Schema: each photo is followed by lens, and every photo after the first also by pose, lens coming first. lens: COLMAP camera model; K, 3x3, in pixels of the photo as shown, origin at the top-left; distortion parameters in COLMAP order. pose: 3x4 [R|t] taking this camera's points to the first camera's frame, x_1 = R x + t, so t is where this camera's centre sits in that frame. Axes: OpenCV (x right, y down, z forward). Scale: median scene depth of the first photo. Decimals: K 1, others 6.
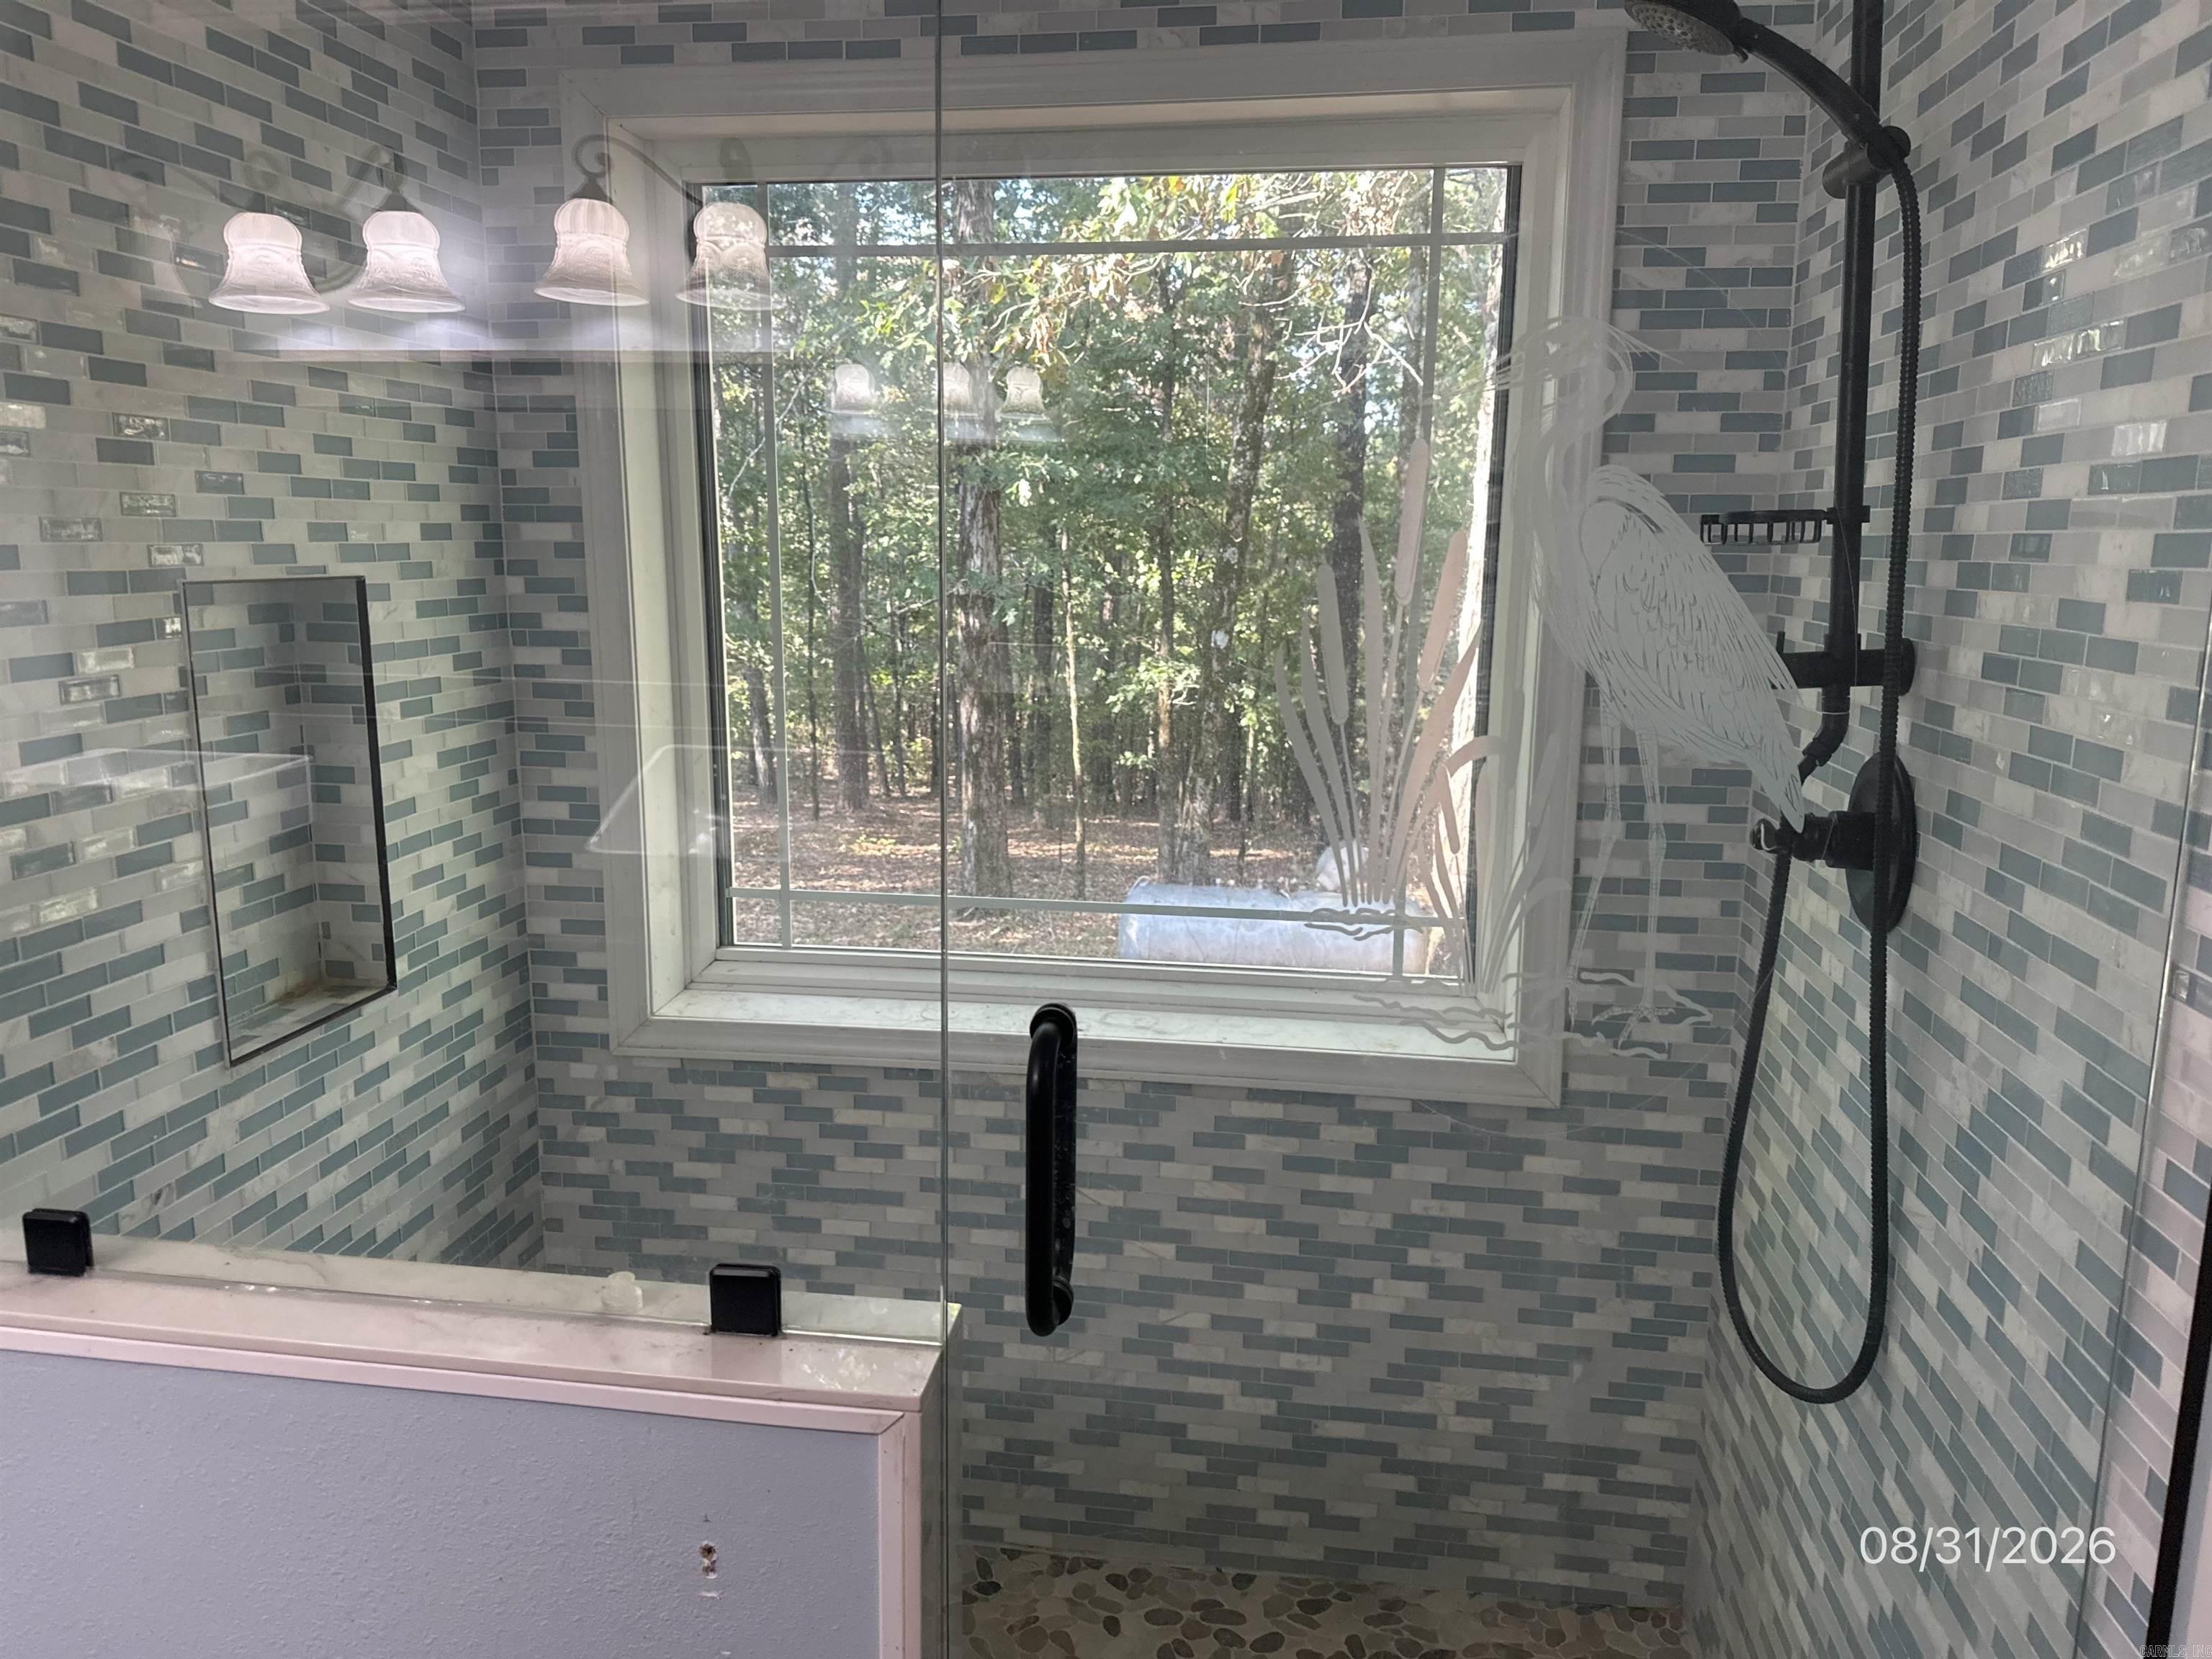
lens RADIAL K [[1567.9, 0, 1106.1], [0, 1567.9, 822.8], [0, 0, 1]] dist [0.013034, -0.016101]
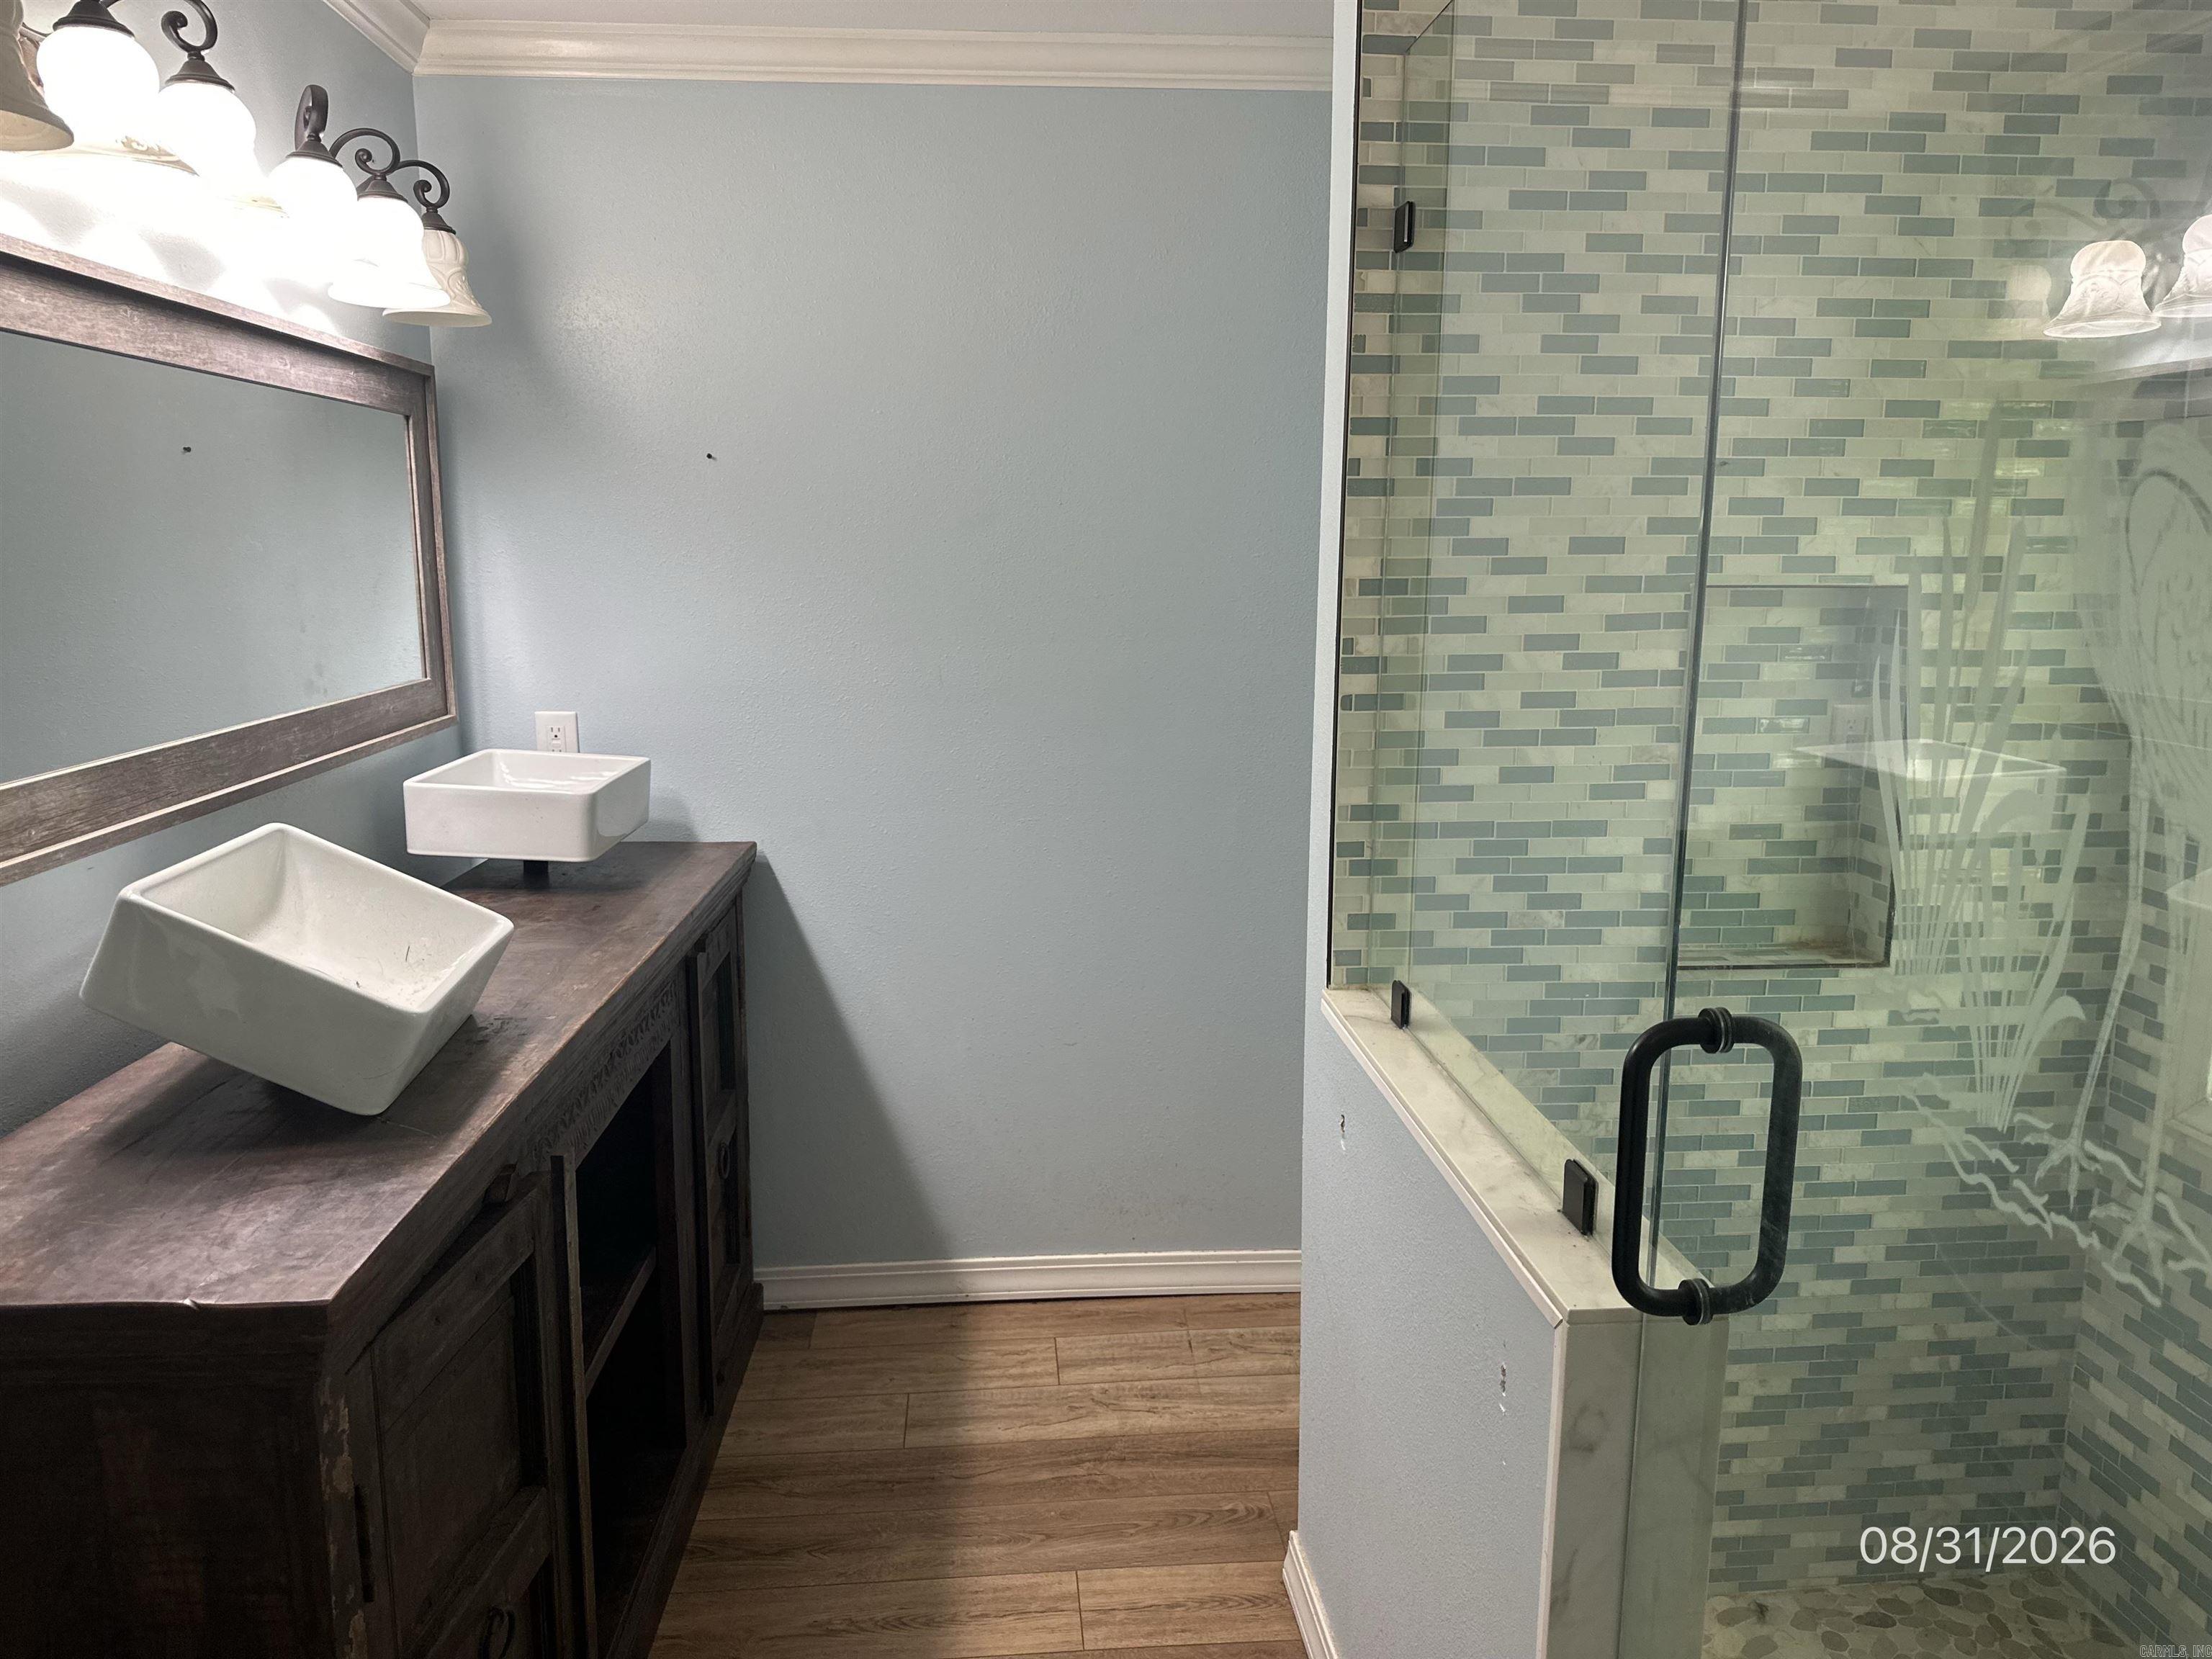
lens RADIAL K [[1567.9, 0, 1105.3], [0, 1567.9, 833.1], [0, 0, 1]] dist [0.013034, -0.016101]
pose [[0.227445, 0.165978, -0.959542, 0.511707], [-0.174913, 0.976304, 0.127417, -0.031751], [0.957953, 0.138856, 0.251087, 0.222085]]
